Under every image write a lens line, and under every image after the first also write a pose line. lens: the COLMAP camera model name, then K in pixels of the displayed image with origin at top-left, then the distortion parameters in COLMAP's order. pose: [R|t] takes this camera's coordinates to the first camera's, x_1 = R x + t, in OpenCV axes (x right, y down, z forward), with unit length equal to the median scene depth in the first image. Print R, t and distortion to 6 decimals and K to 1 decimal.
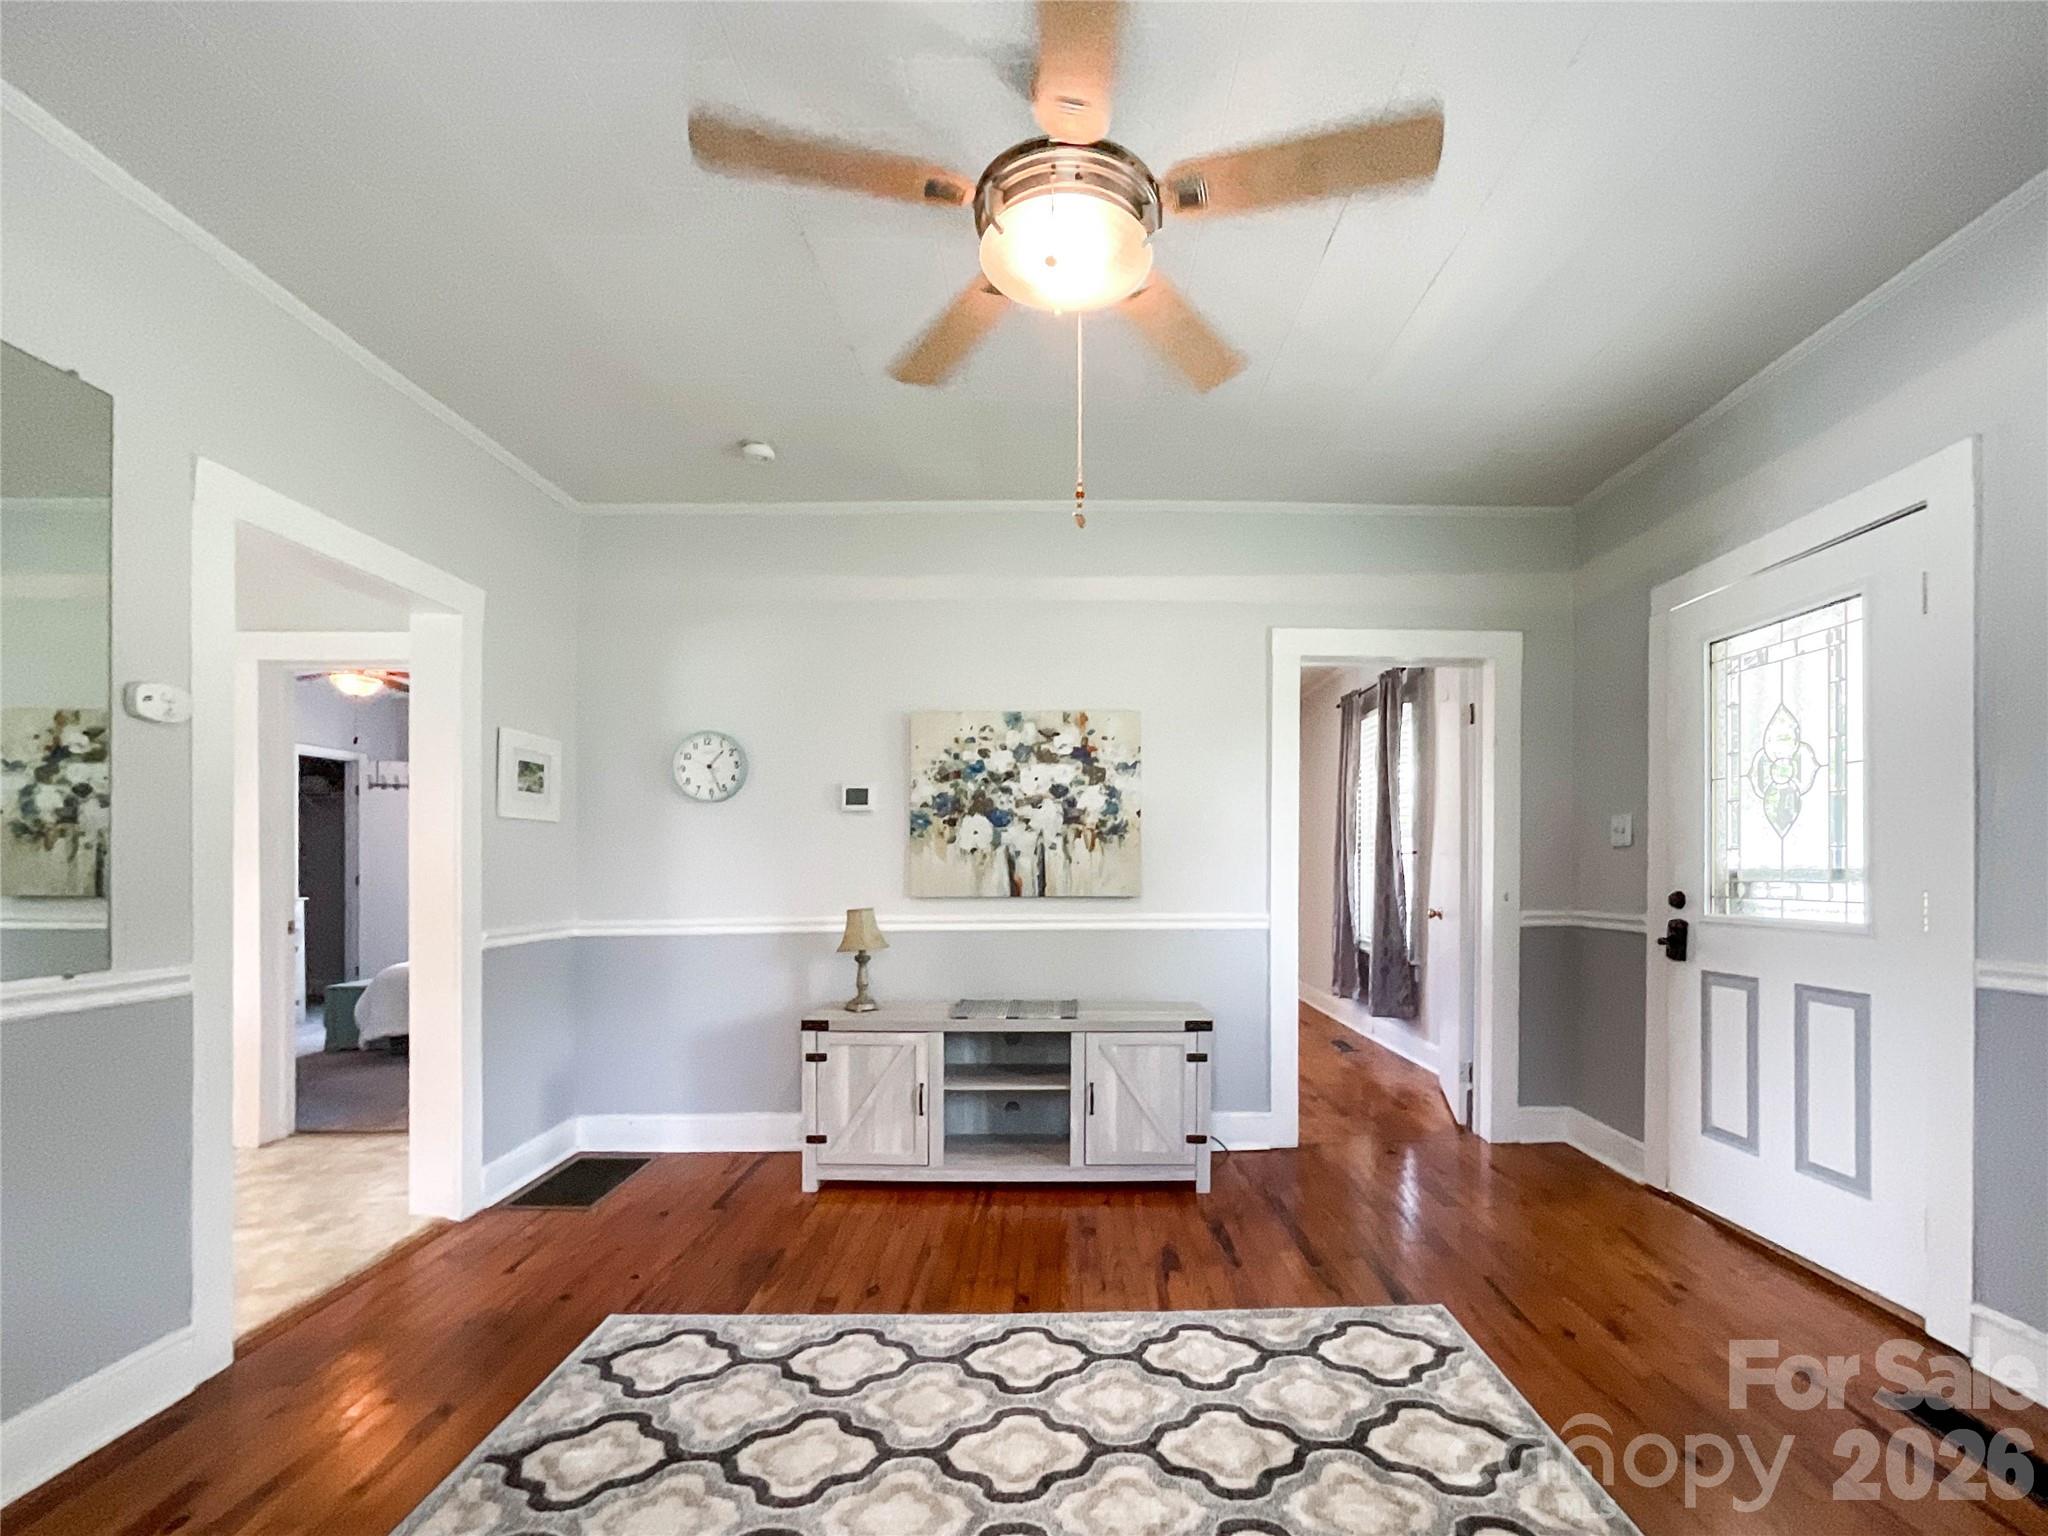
lens RADIAL K [[930.7, 0, 1068.9], [0, 930.7, 842.5], [0, 0, 1]] dist [0.000500, 0.000108]
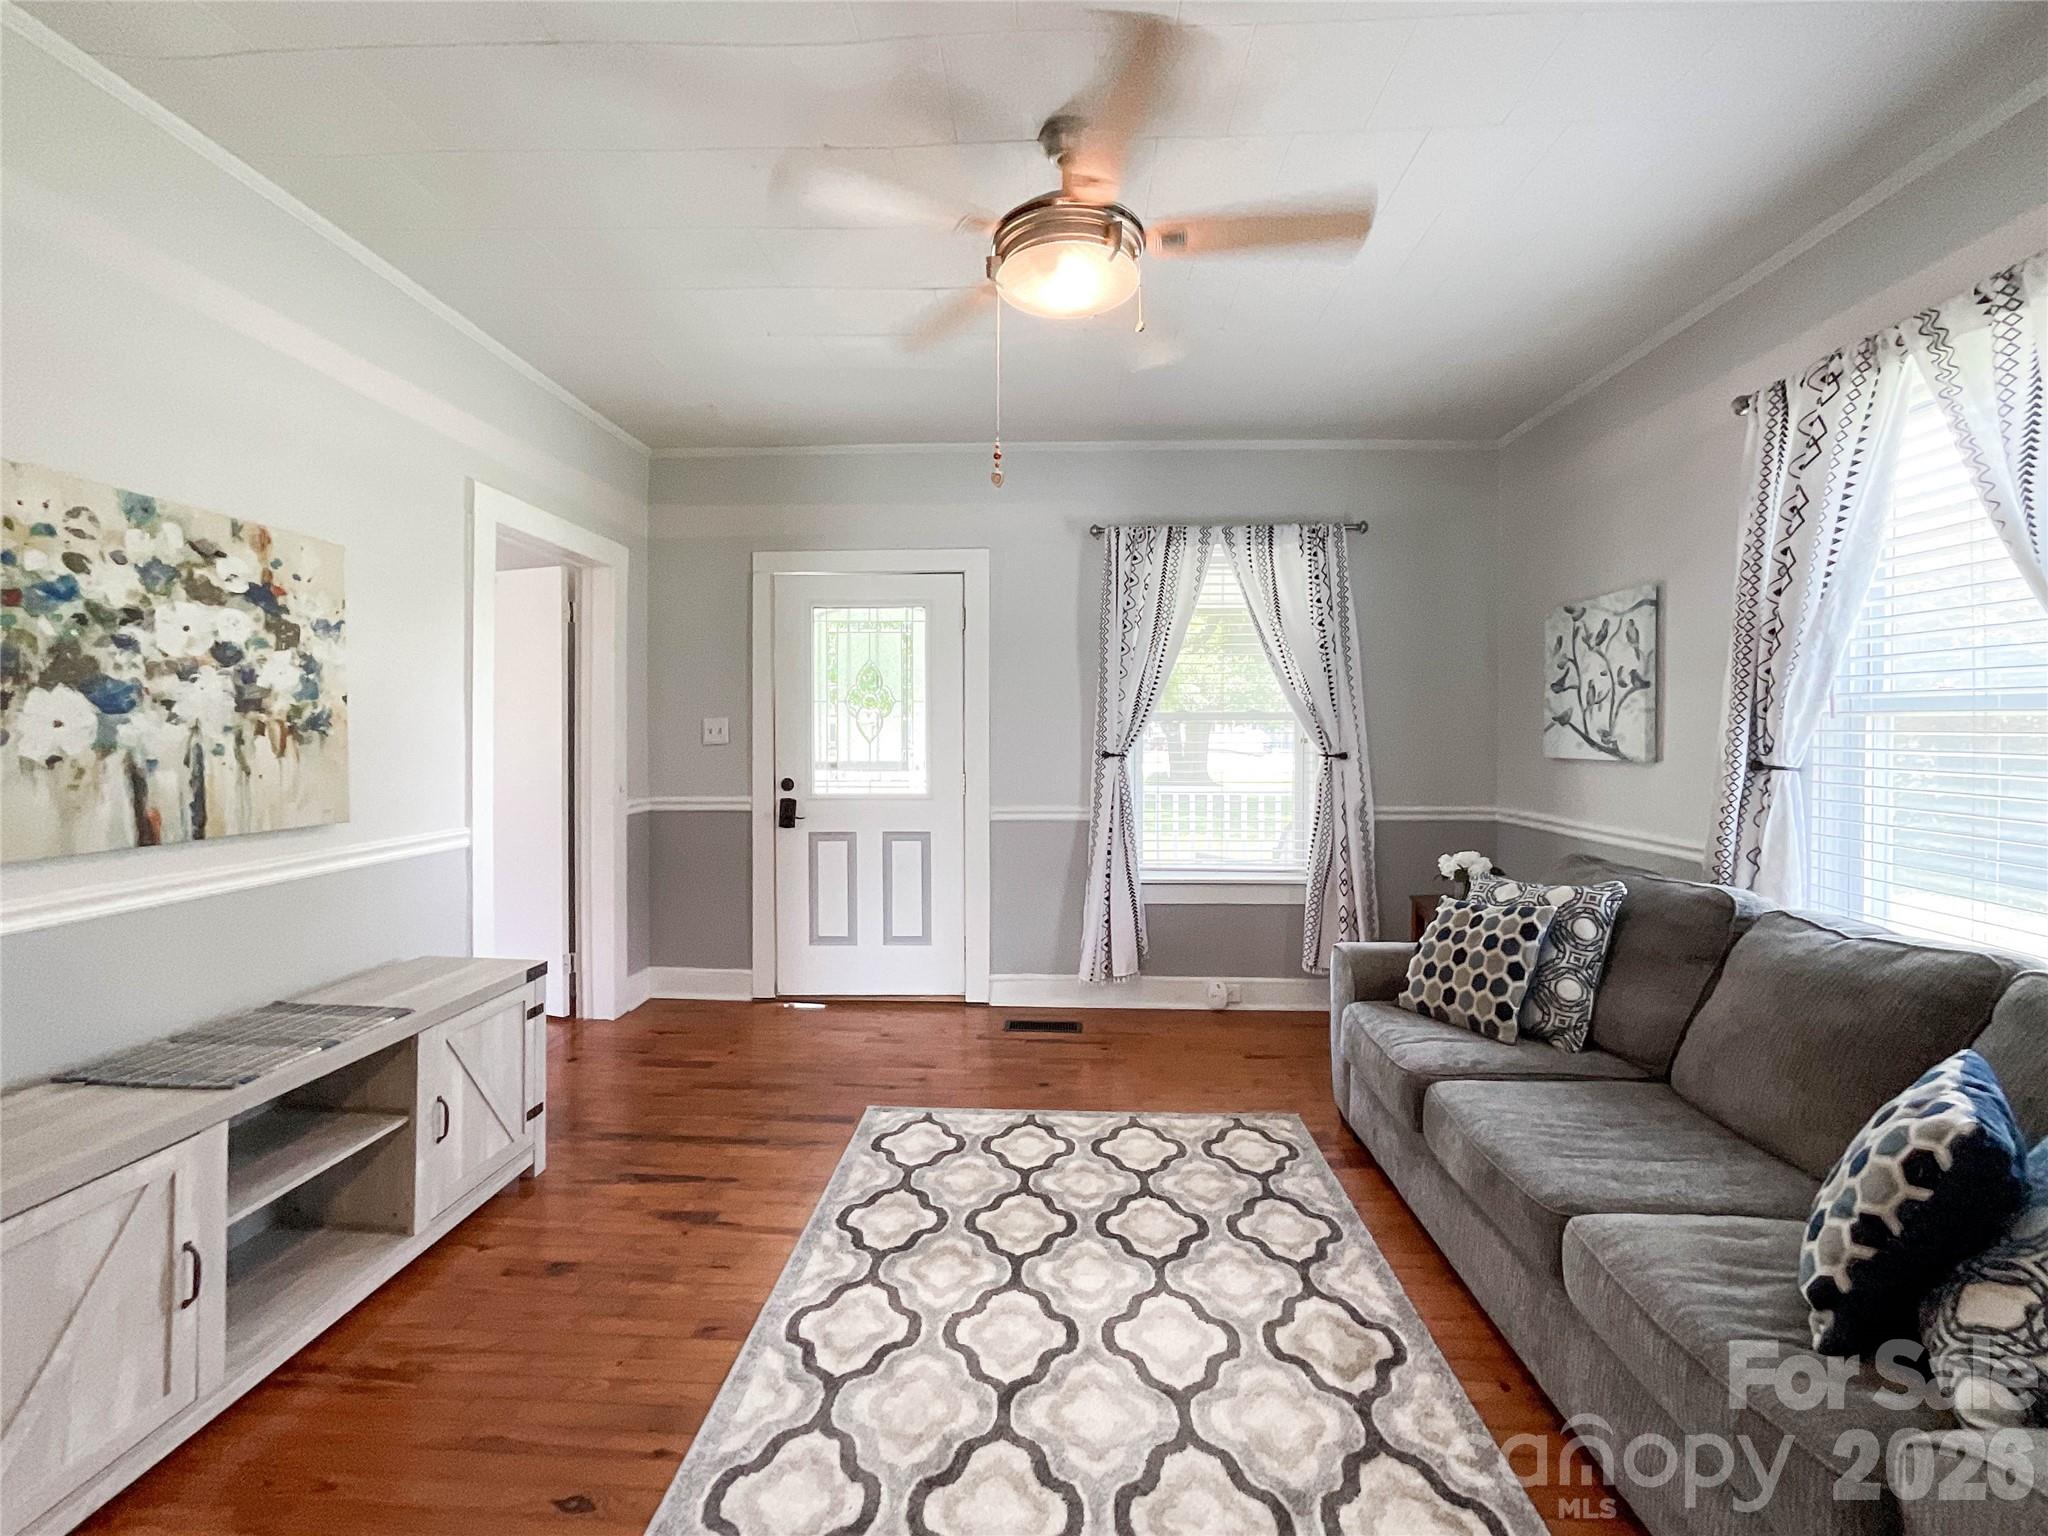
lens RADIAL K [[858.9, 0, 1036.6], [0, 858.9, 732.4], [0, 0, 1]] dist [-0.018723, 0.007170]
pose [[0.041822, 0.003892, 0.999117, -0.519409], [-0.034800, 0.999391, -0.002436, -0.023026], [-0.998519, -0.034667, 0.041932, 0.473281]]
